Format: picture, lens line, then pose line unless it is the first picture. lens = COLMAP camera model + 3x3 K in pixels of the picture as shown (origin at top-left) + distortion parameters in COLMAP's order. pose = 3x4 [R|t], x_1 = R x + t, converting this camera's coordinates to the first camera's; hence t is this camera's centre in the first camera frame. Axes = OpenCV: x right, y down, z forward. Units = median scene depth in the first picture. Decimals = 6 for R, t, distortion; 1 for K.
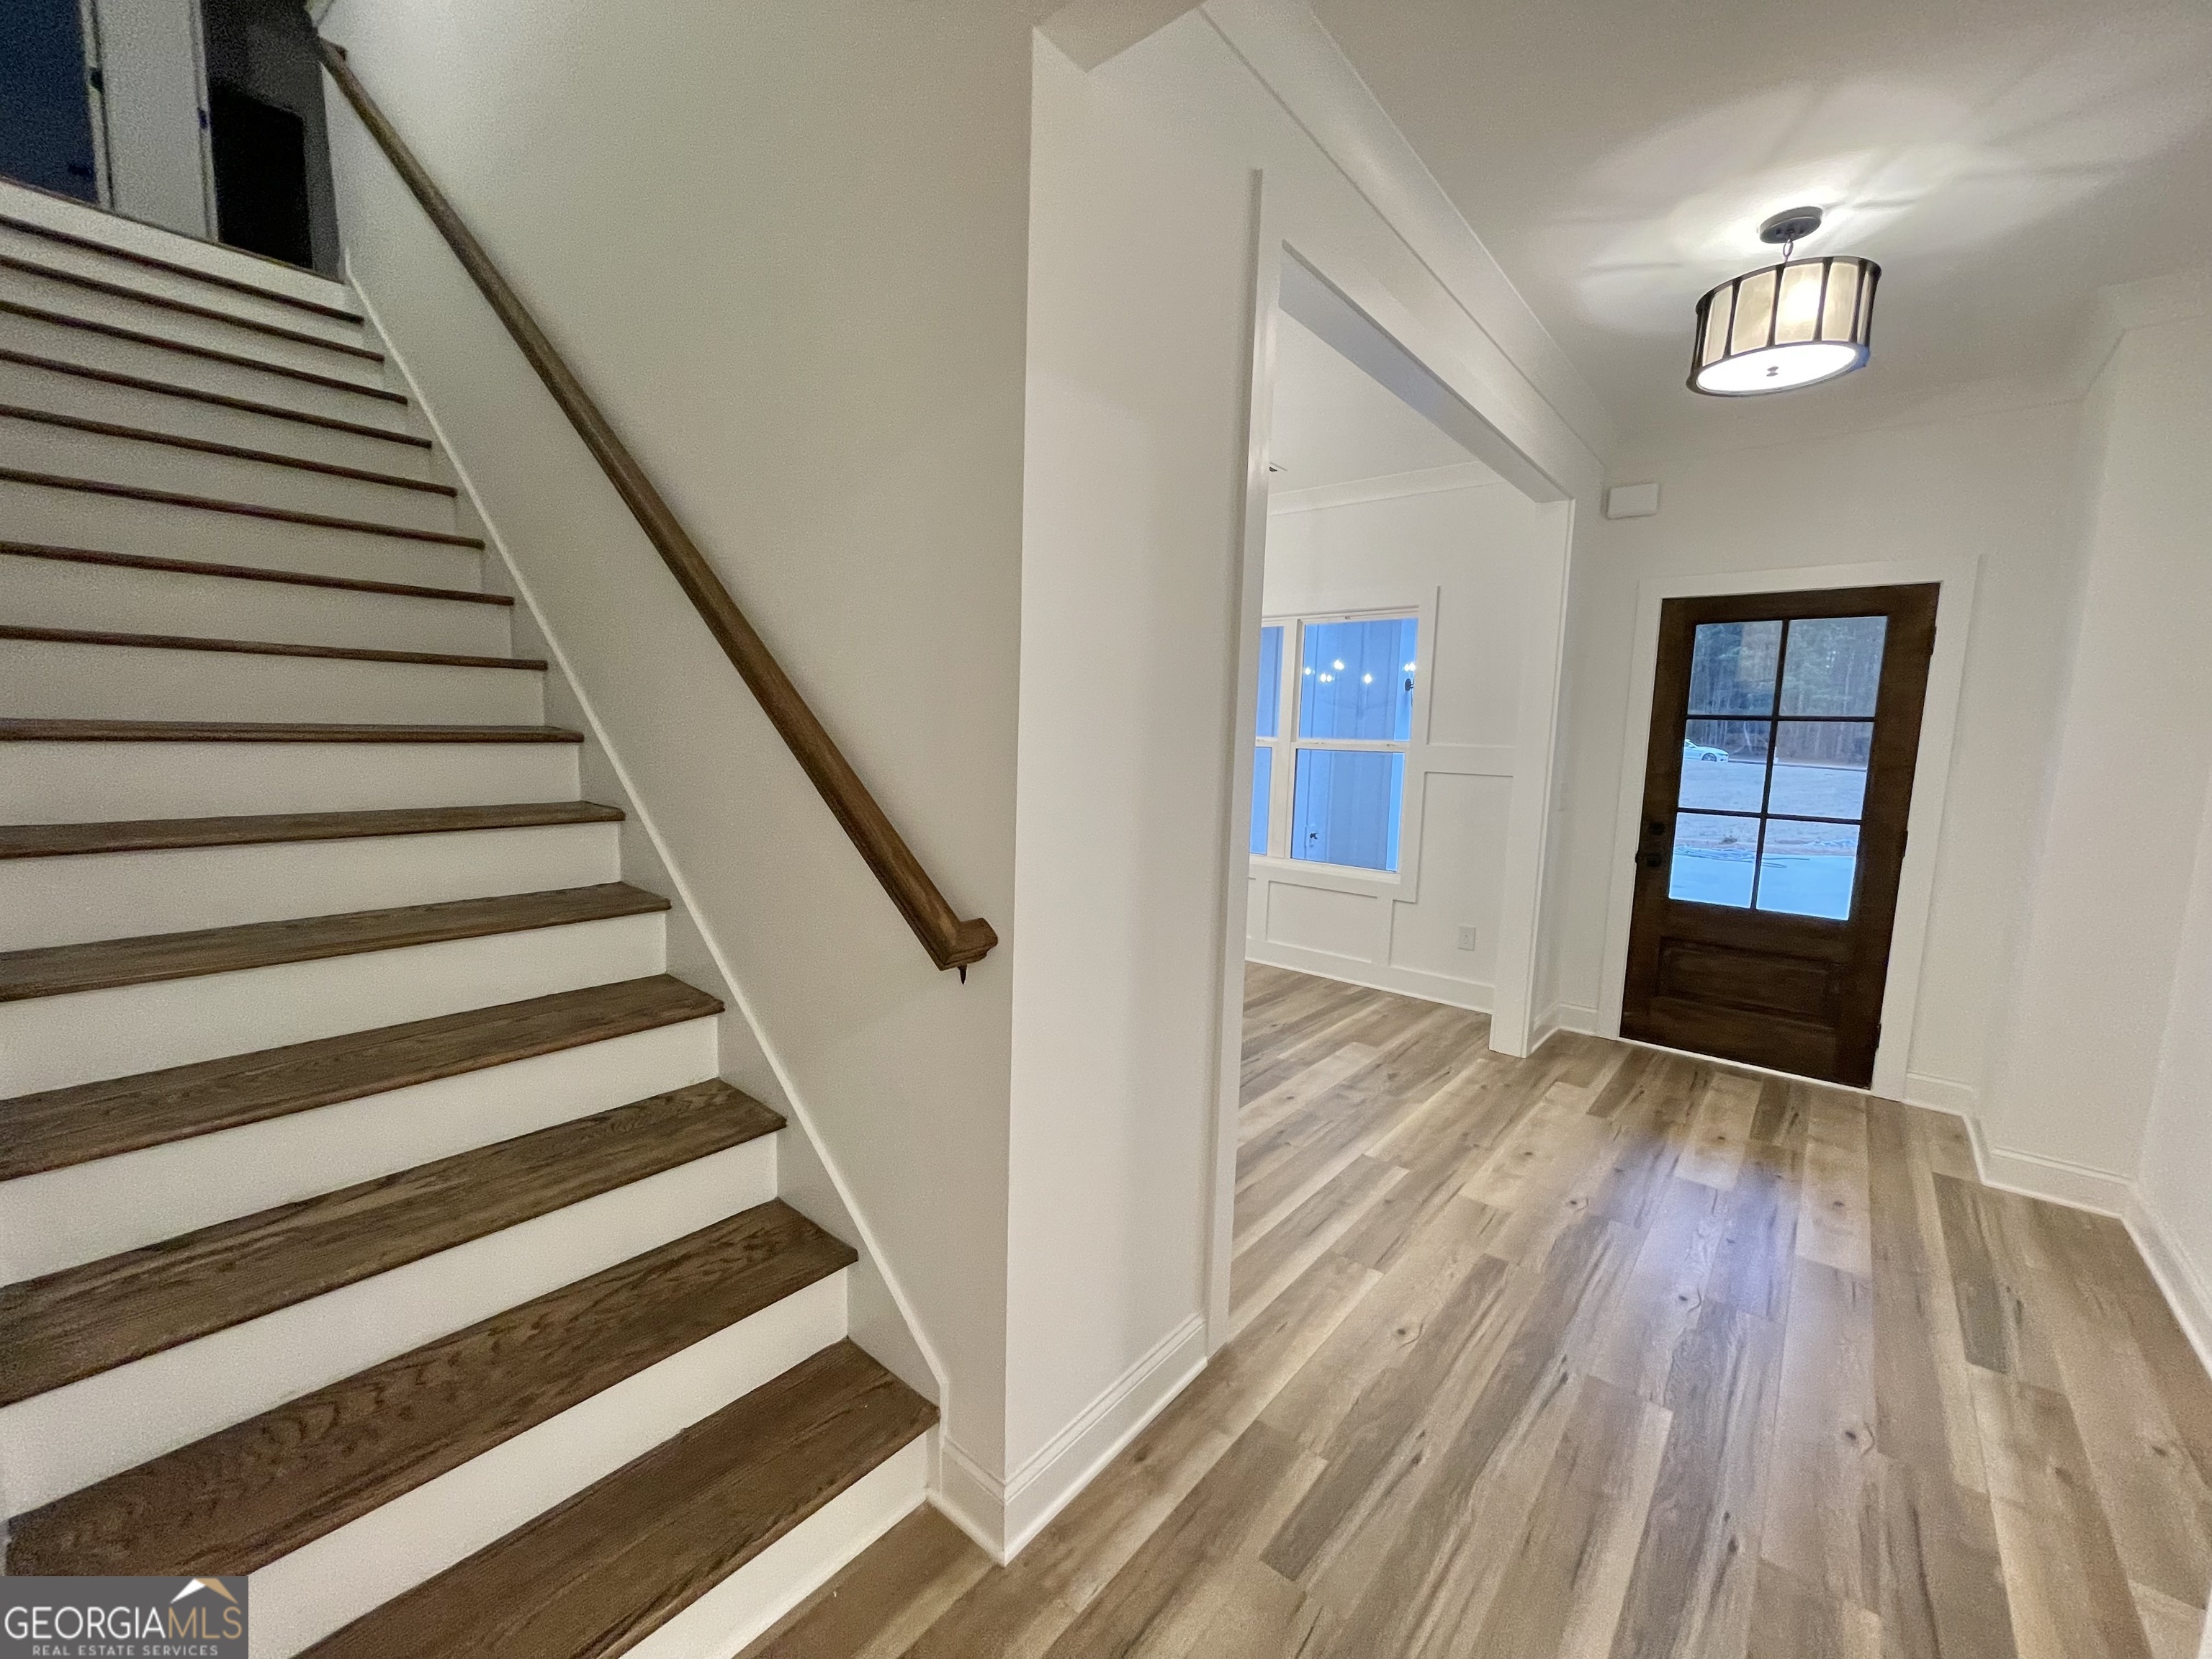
lens RADIAL K [[897.1, 0, 1104.8], [0, 897.1, 842.7], [0, 0, 1]] dist [0.001571, -0.003084]
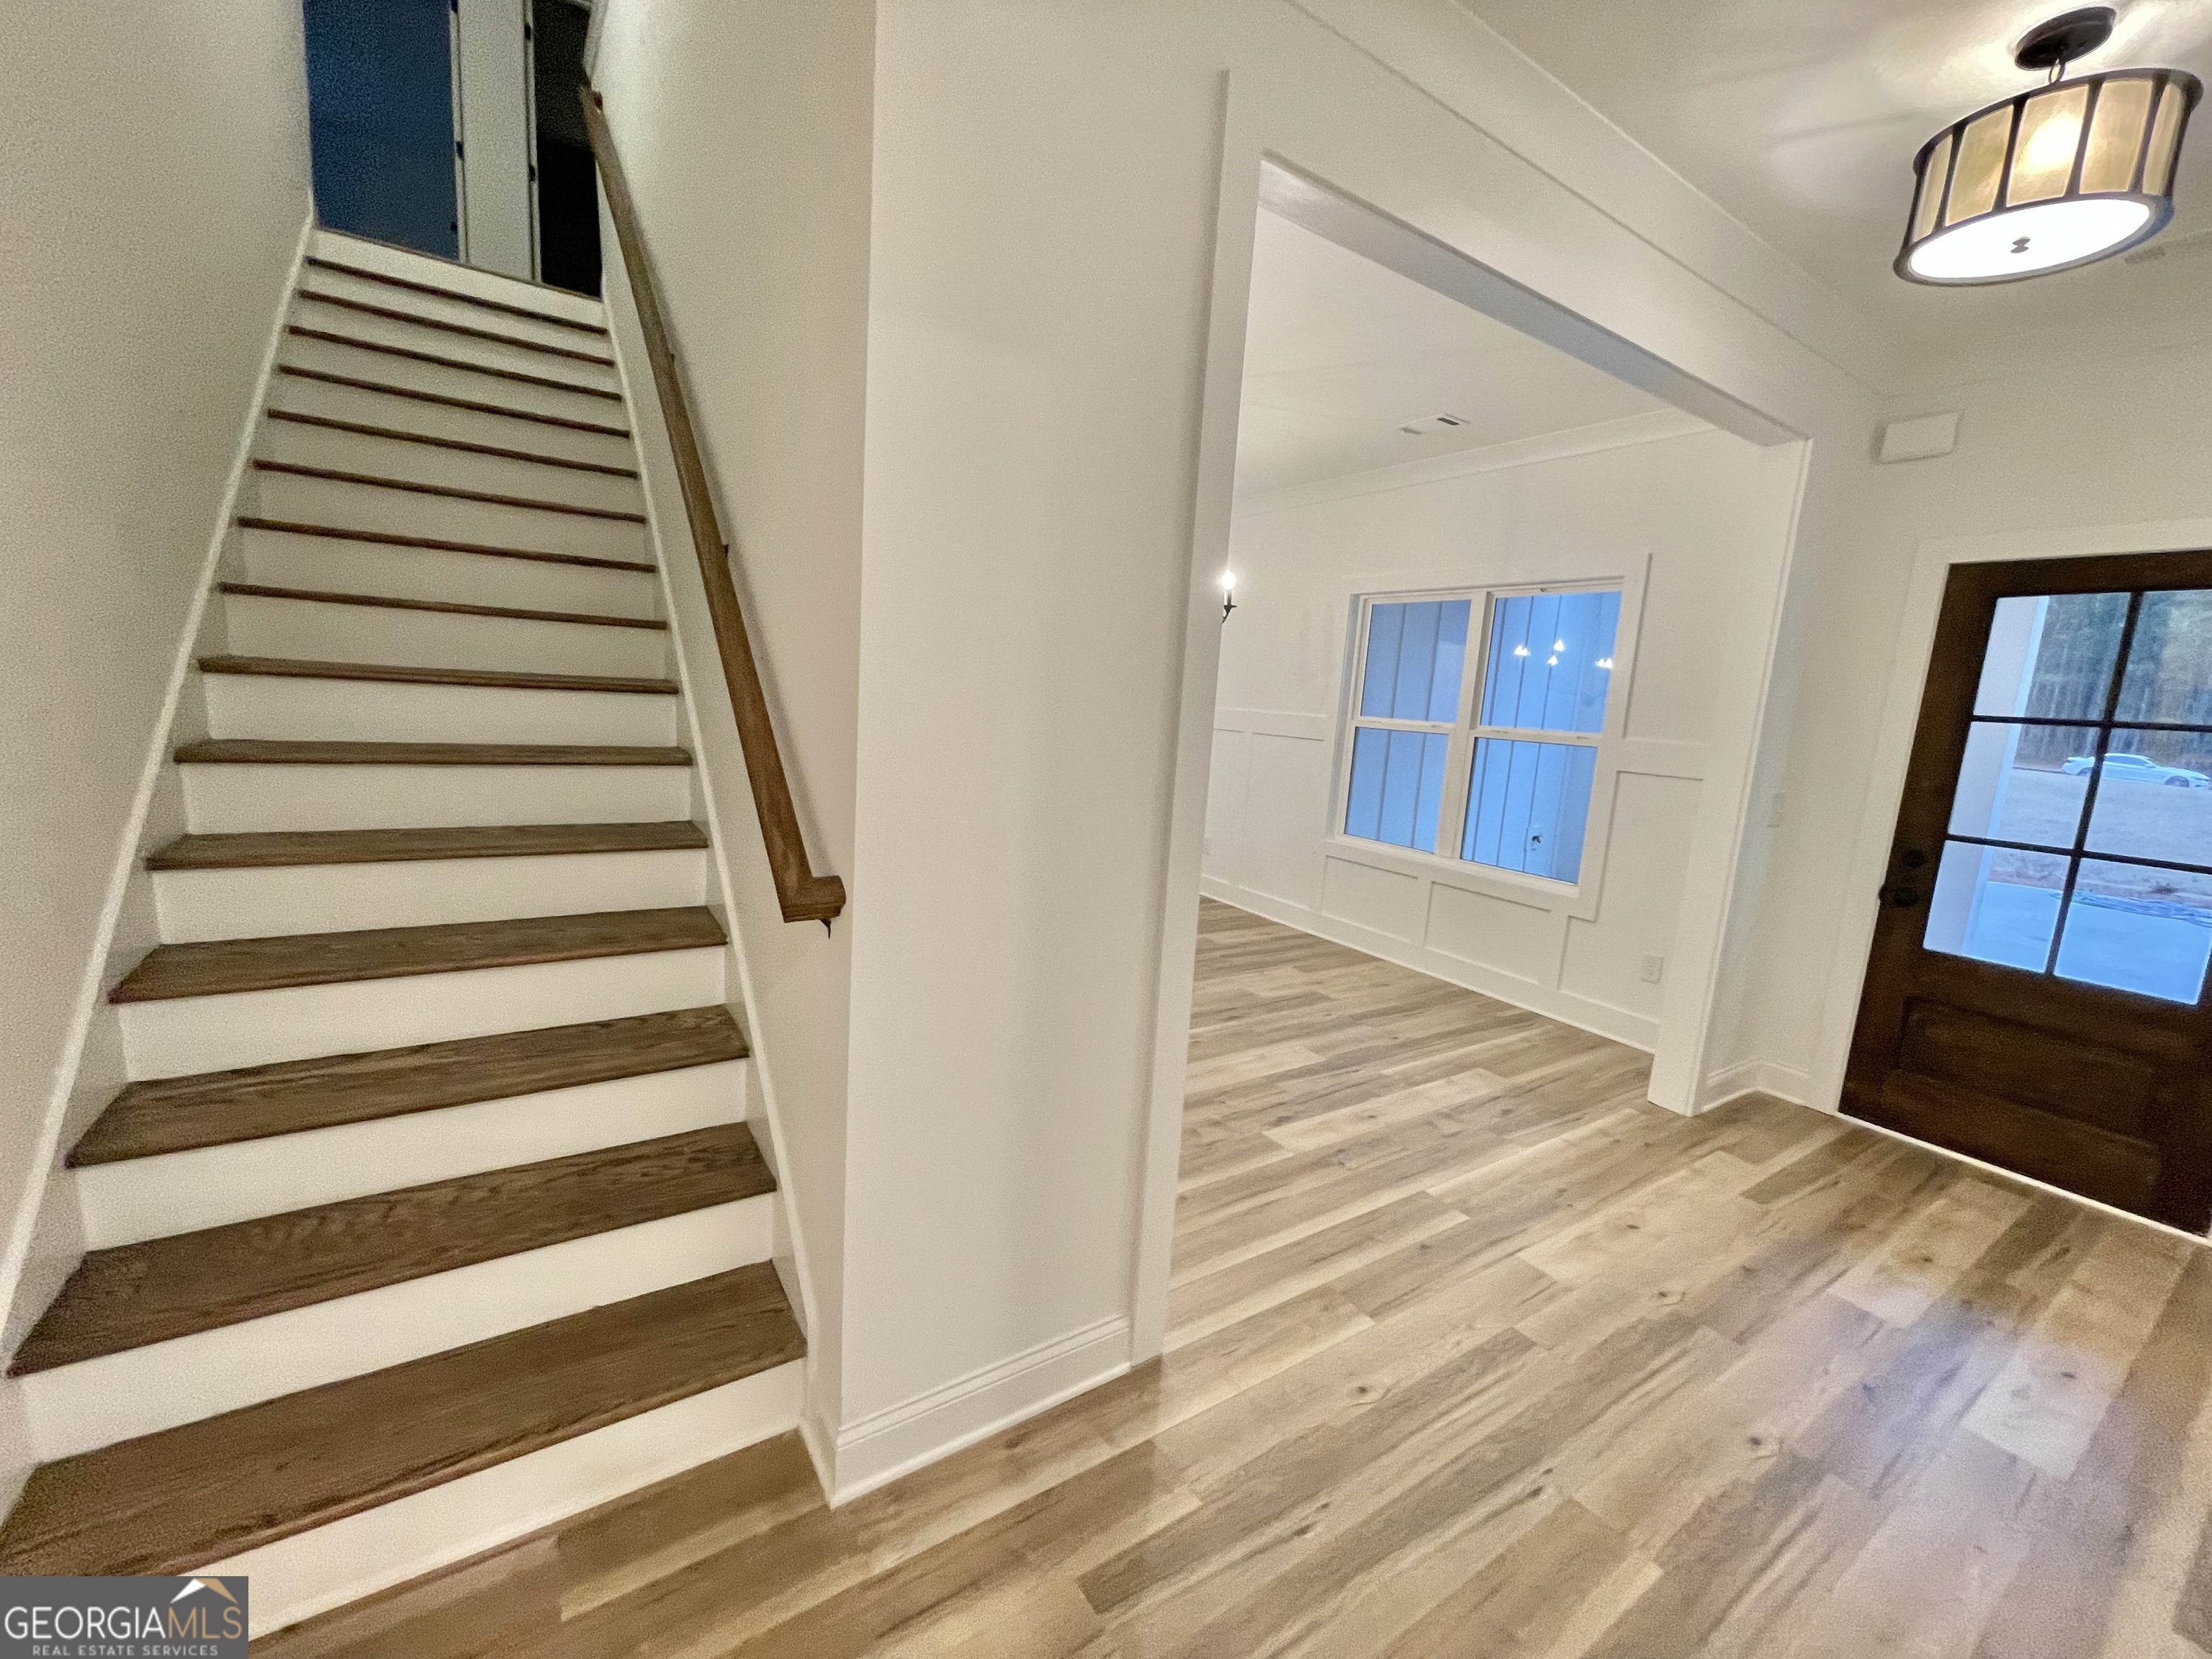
lens RADIAL K [[897.1, 0, 1112.5], [0, 897.1, 842.6], [0, 0, 1]] dist [0.001571, -0.003084]
pose [[0.955683, 0.081398, -0.282920, 0.287669], [-0.074838, 0.996618, 0.033939, -0.006527], [0.284726, -0.011262, 0.958543, 0.080643]]
